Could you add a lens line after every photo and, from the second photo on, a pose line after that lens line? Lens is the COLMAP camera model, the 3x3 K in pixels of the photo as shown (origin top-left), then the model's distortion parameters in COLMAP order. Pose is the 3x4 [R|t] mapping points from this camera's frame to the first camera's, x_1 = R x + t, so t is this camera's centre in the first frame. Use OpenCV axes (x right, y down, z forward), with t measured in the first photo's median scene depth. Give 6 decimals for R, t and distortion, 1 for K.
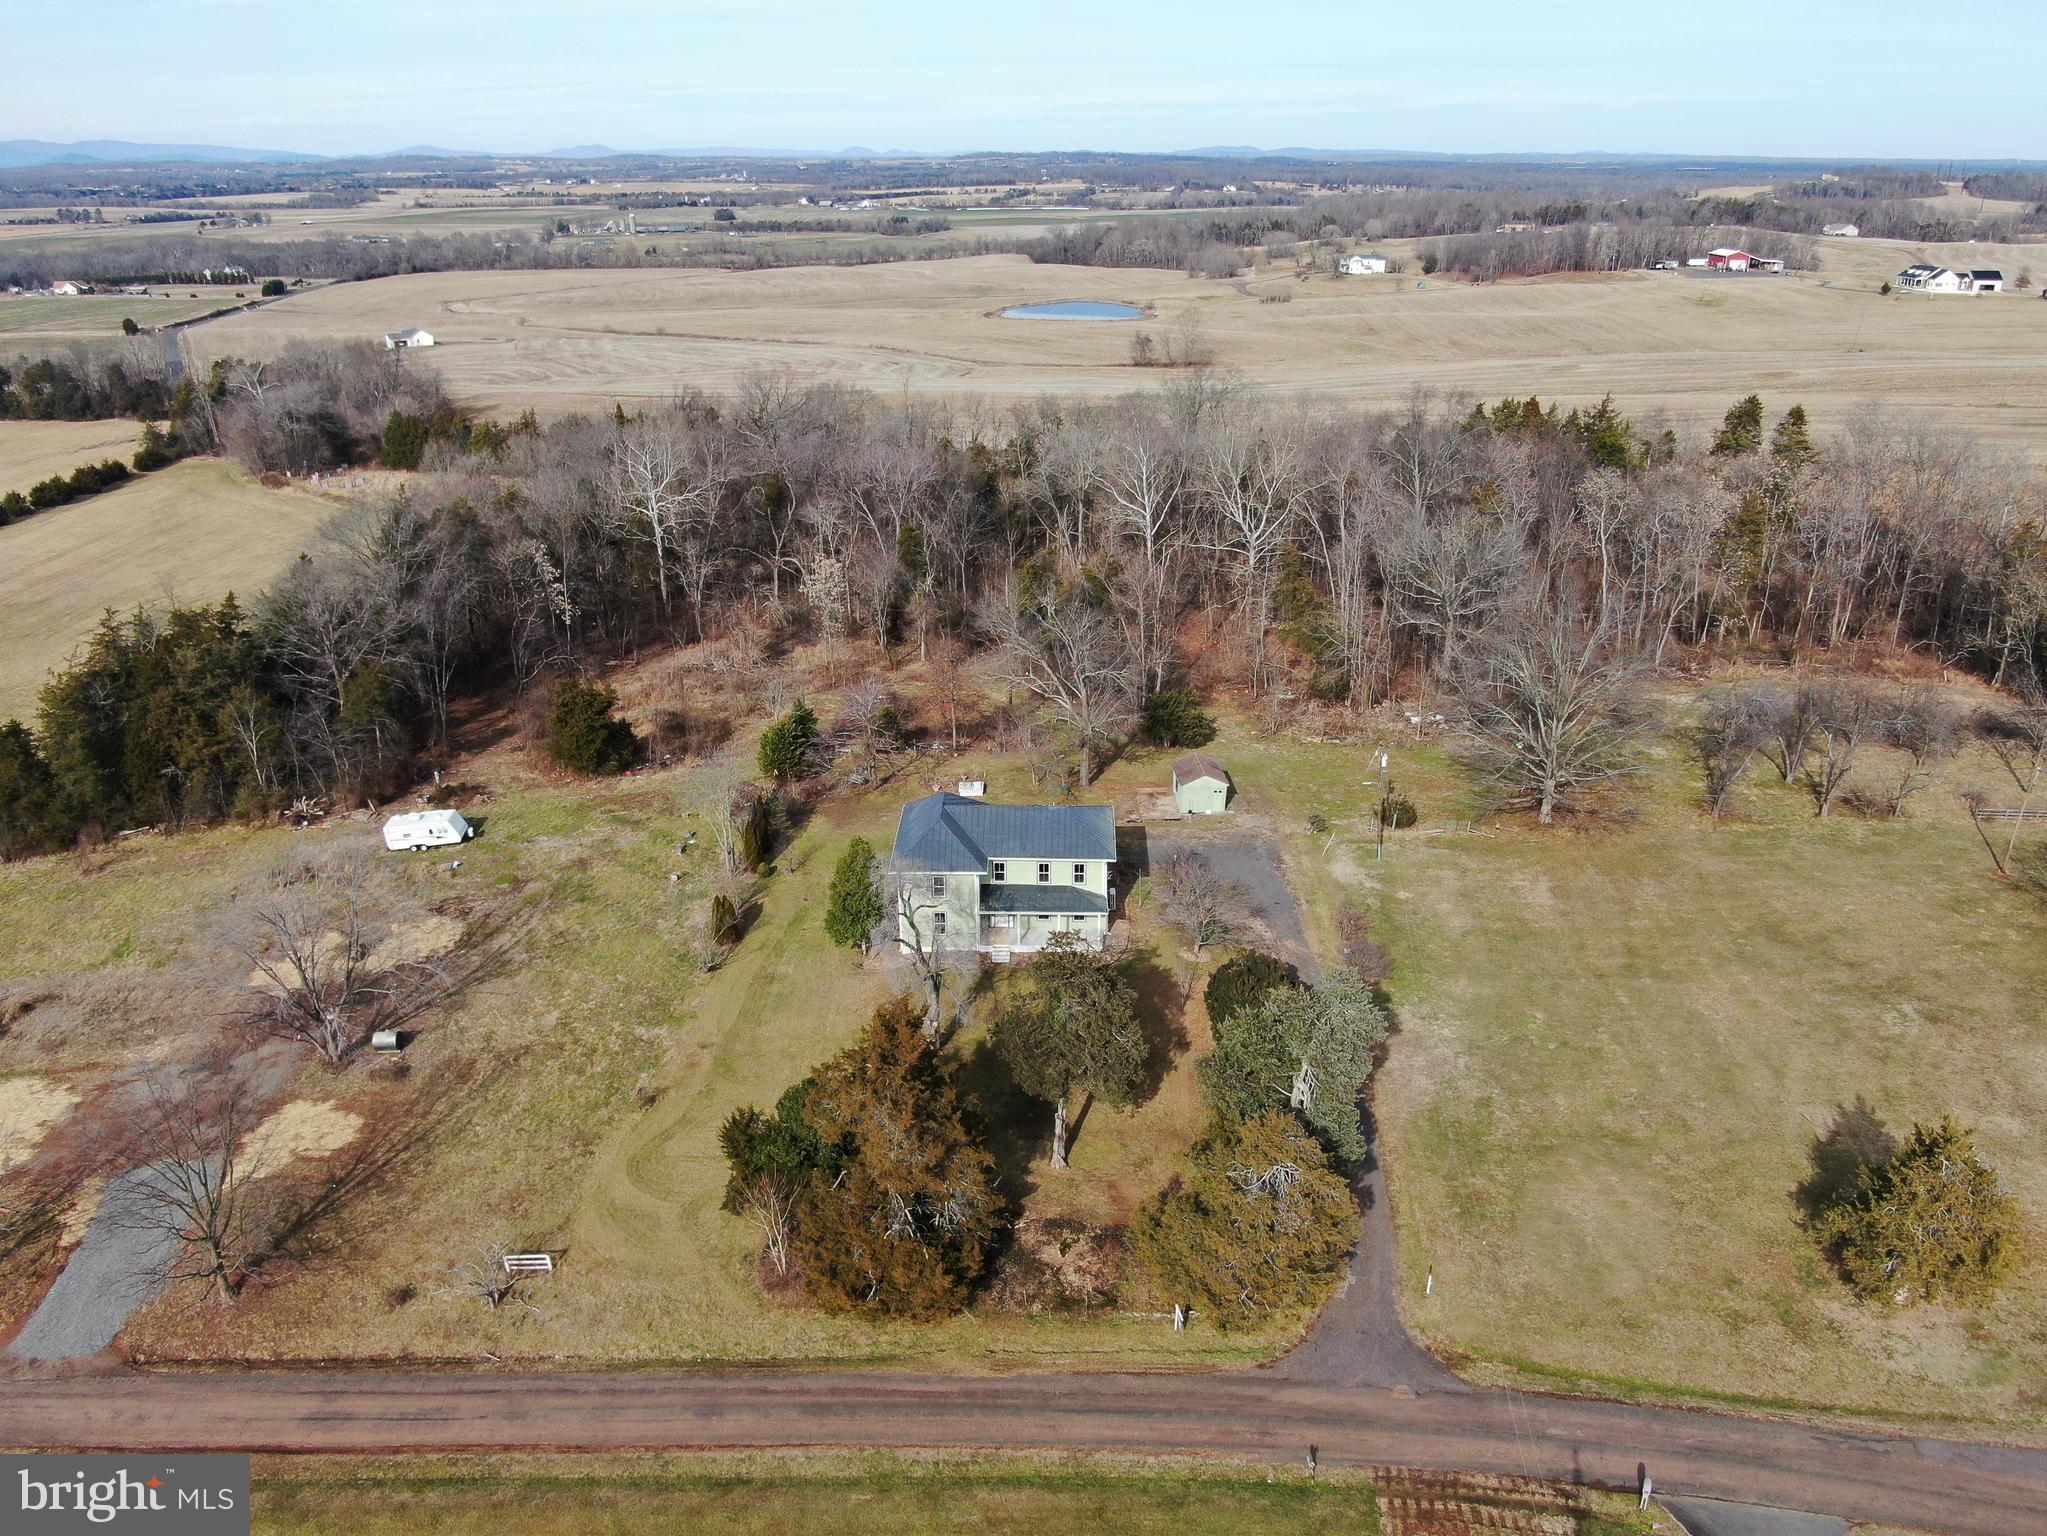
lens RADIAL K [[1485.4, 0, 1022.3], [0, 1485.4, 842.5], [0, 0, 1]] dist [-0.011373, -0.007206]
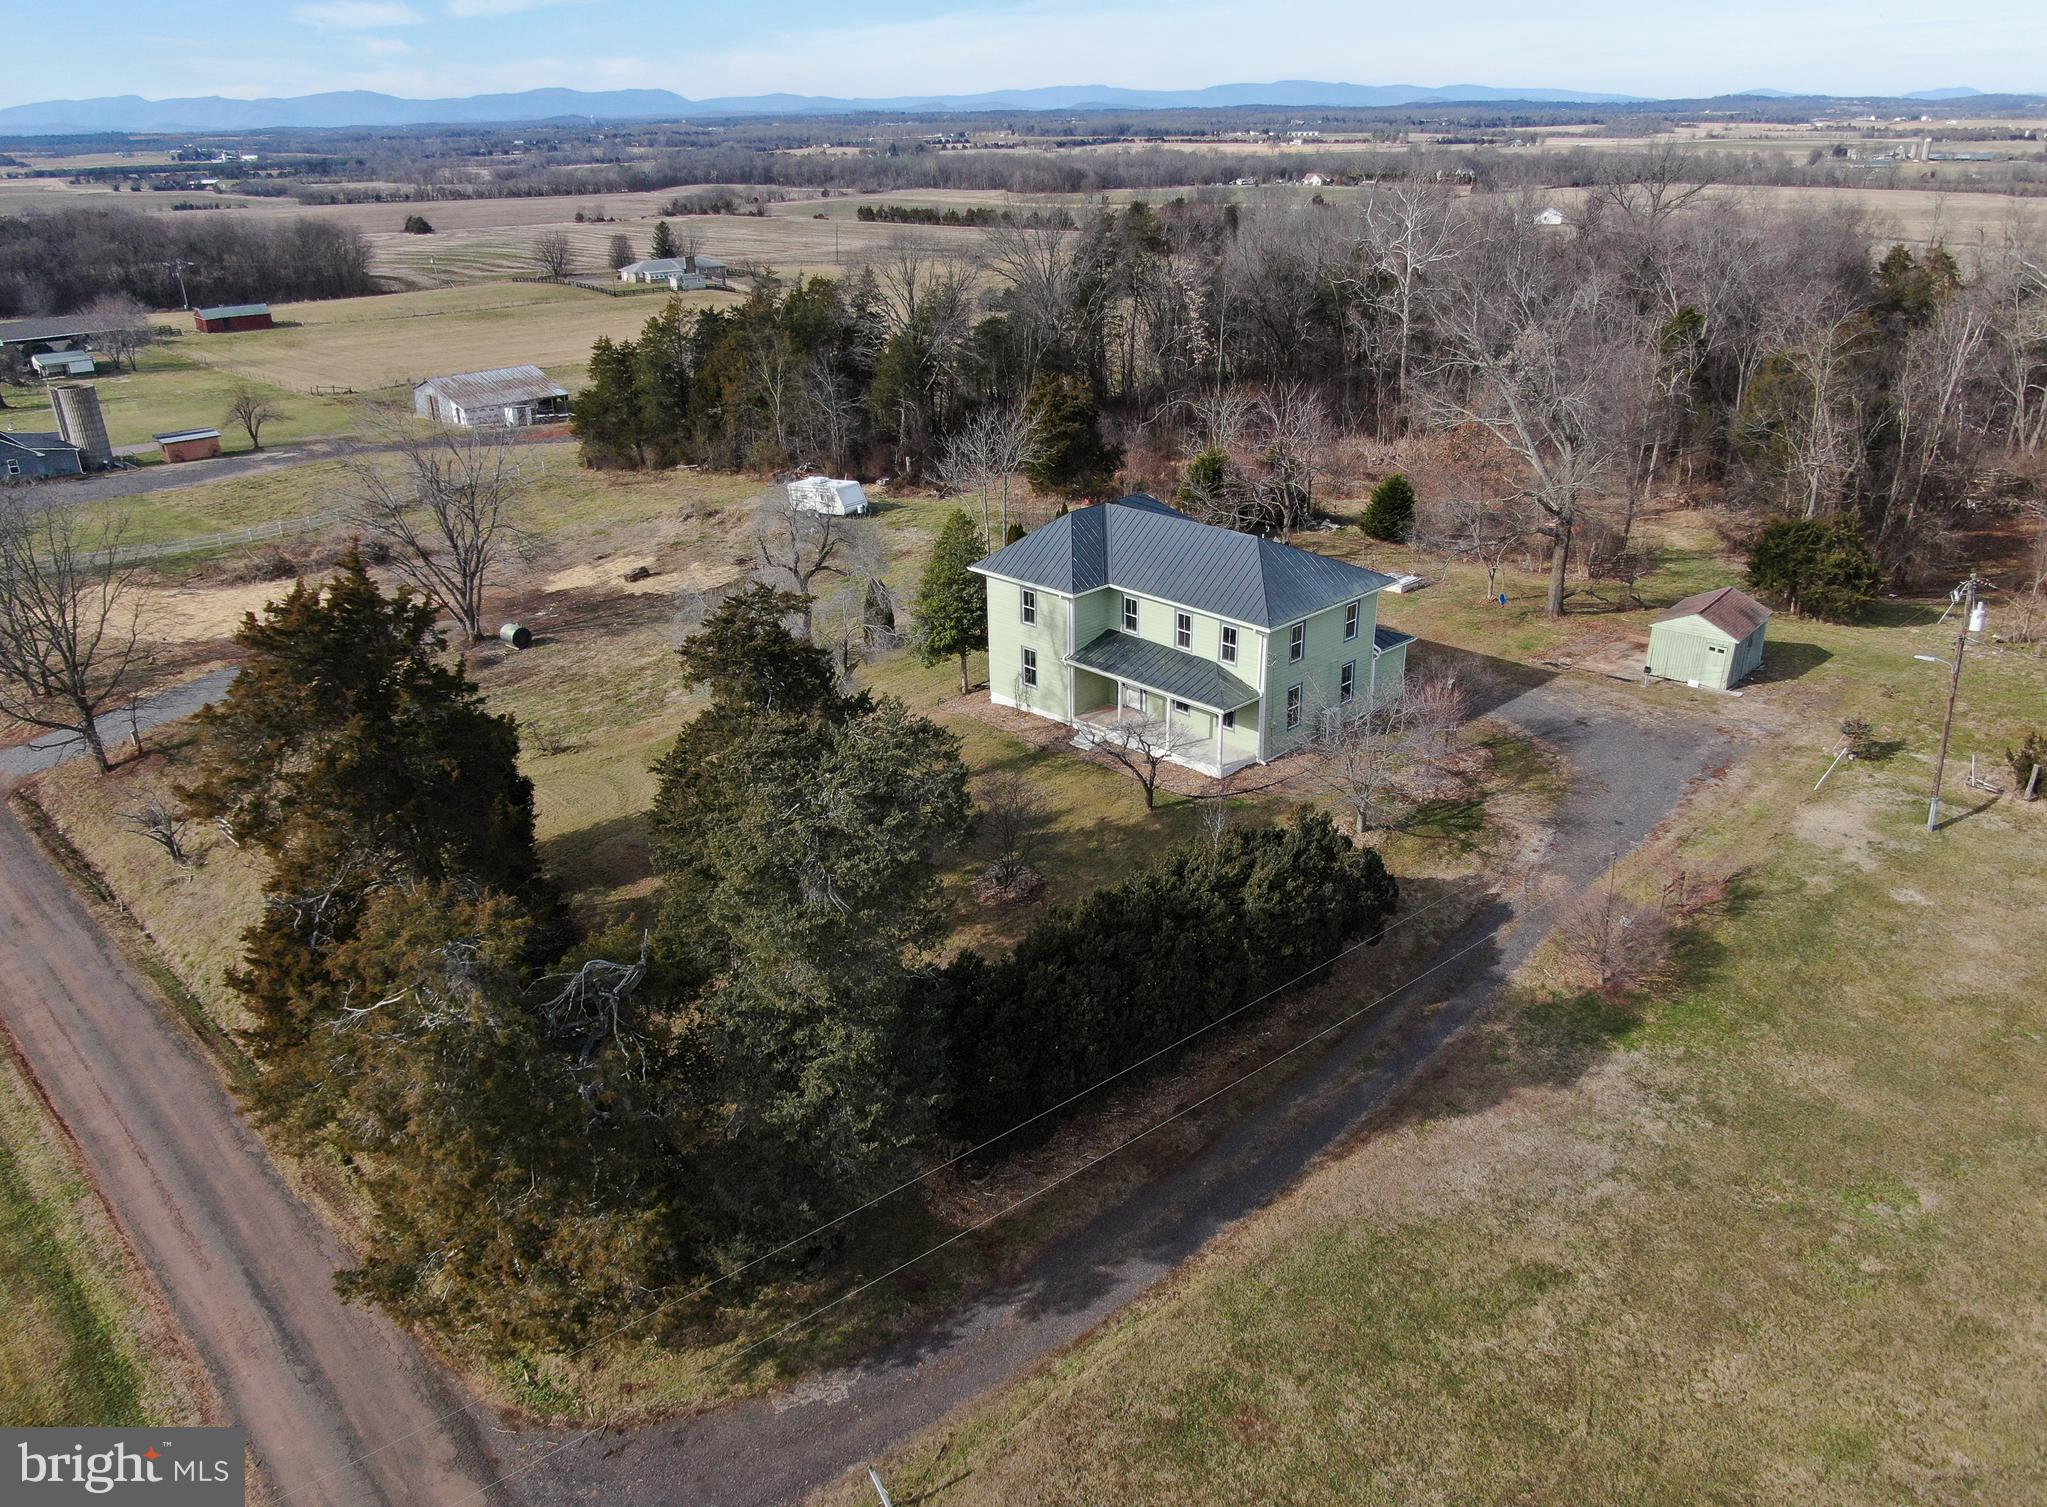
lens RADIAL K [[1509.8, 0, 1023.5], [0, 1509.8, 753.5], [0, 0, 1]] dist [-0.027904, 0.024356]
pose [[0.711838, 0.271207, -0.647868, 0.315441], [-0.287690, 0.954094, 0.083302, 0.029371], [0.640719, 0.127087, 0.757184, 0.403556]]
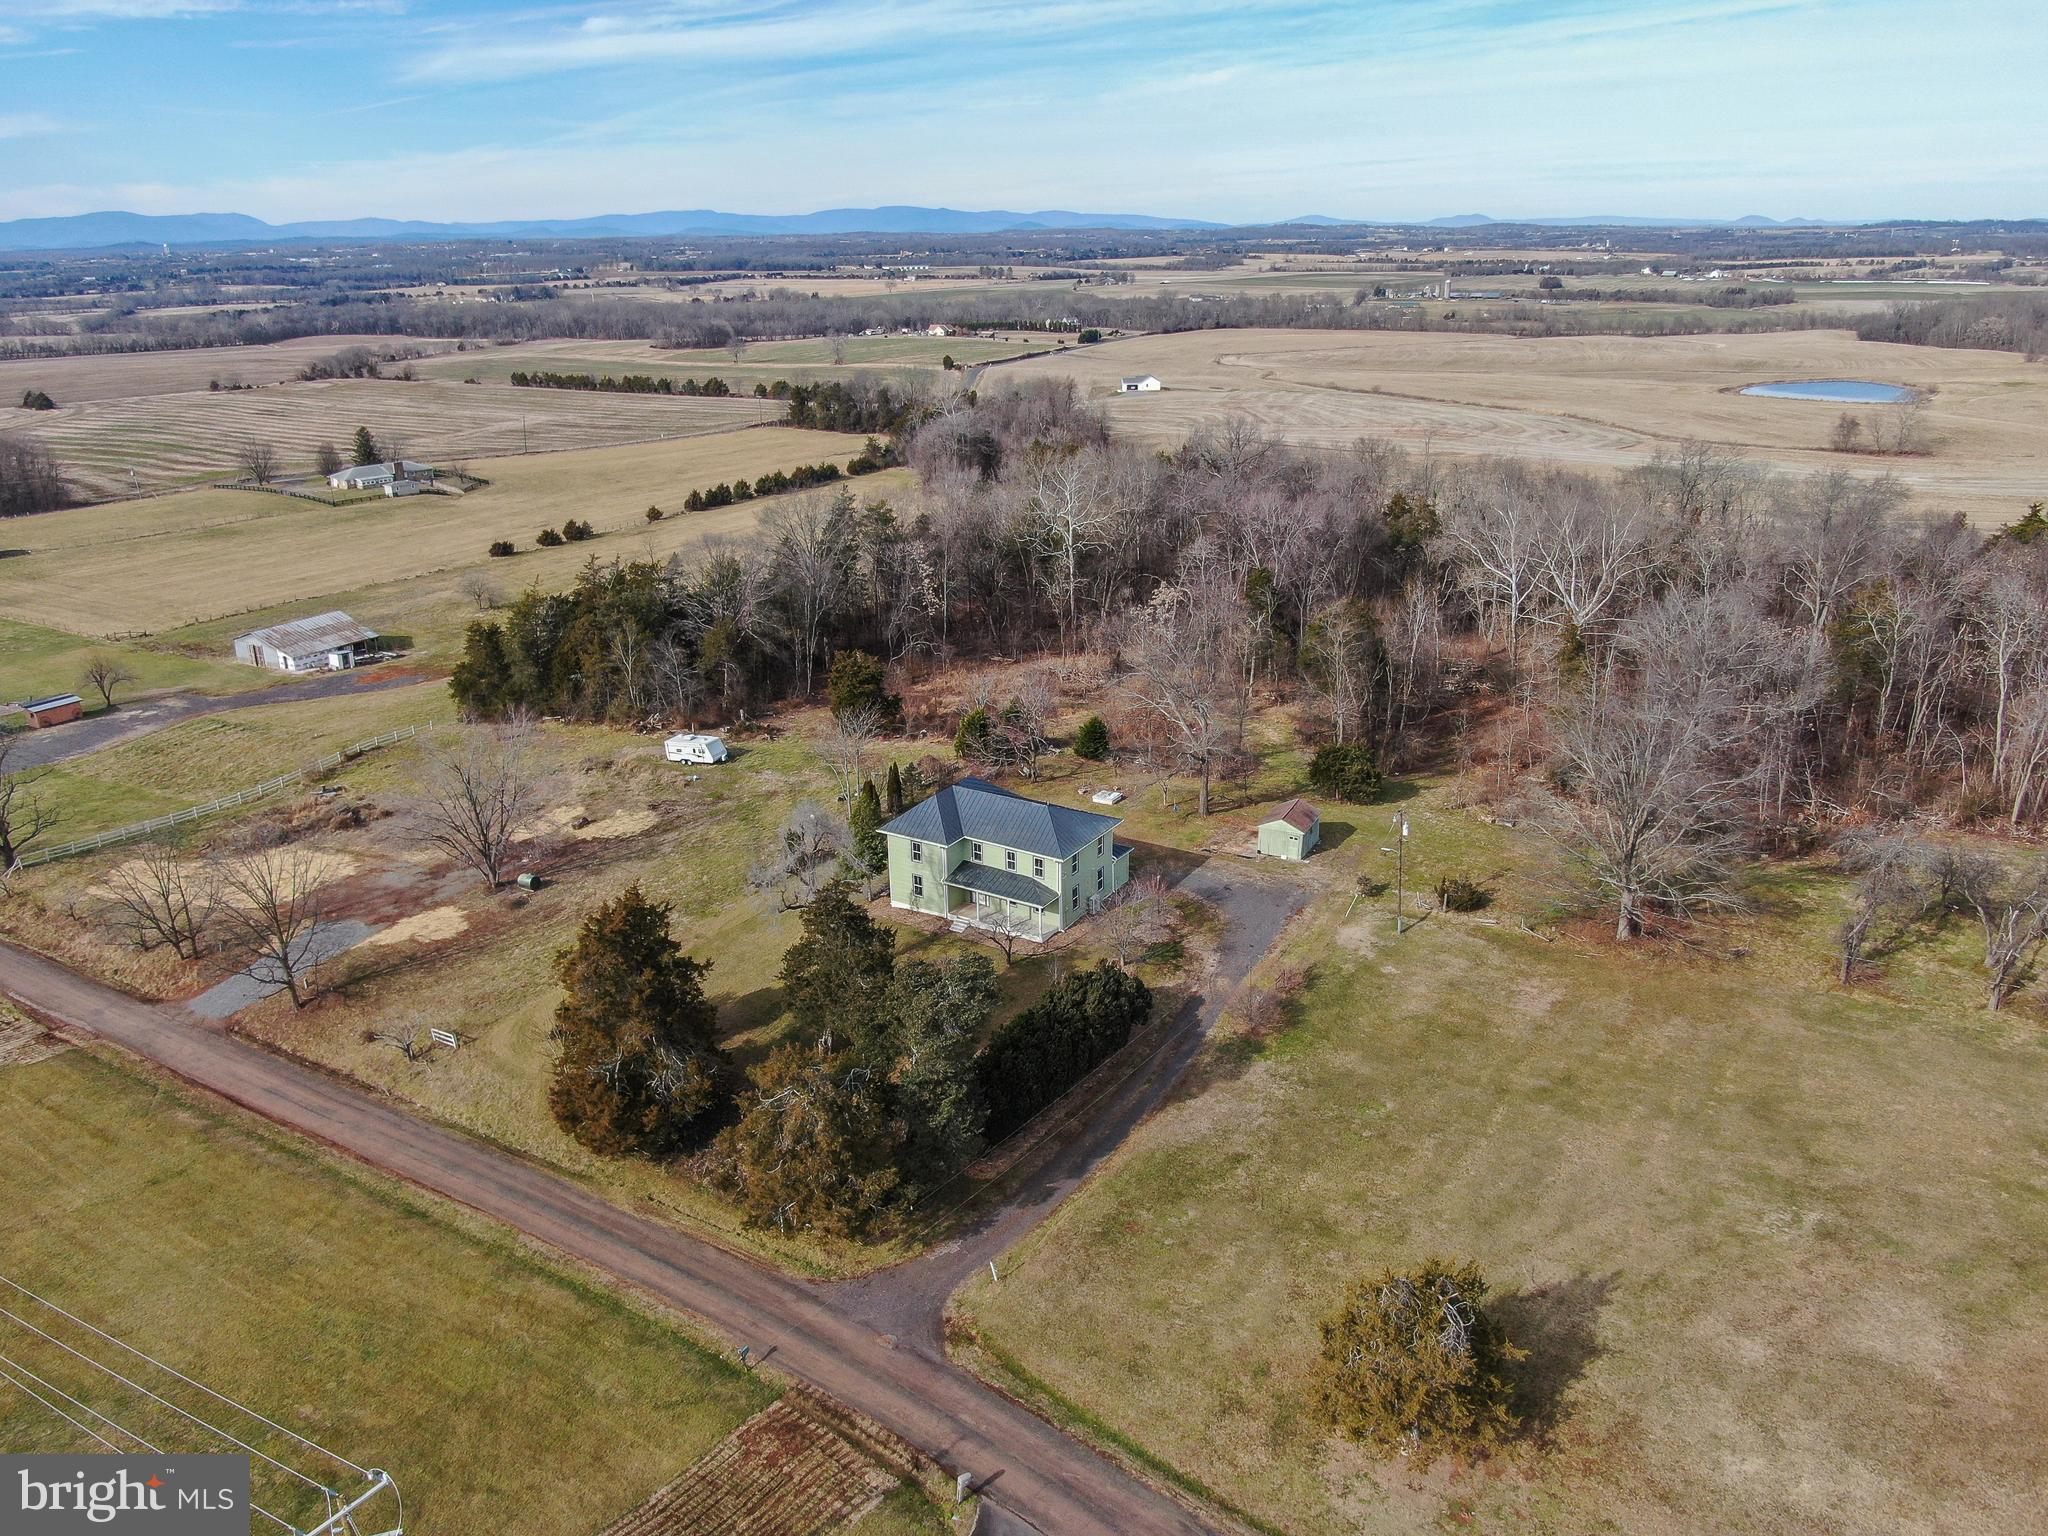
lens RADIAL K [[1496.6, 0, 1023.1], [0, 1496.6, 774.0], [0, 0, 1]] dist [-0.015079, 0.000317]
pose [[0.859877, 0.170390, -0.481227, 0.442539], [-0.209242, 0.977469, -0.027788, -0.010770], [0.465649, 0.124587, 0.876156, 0.027898]]
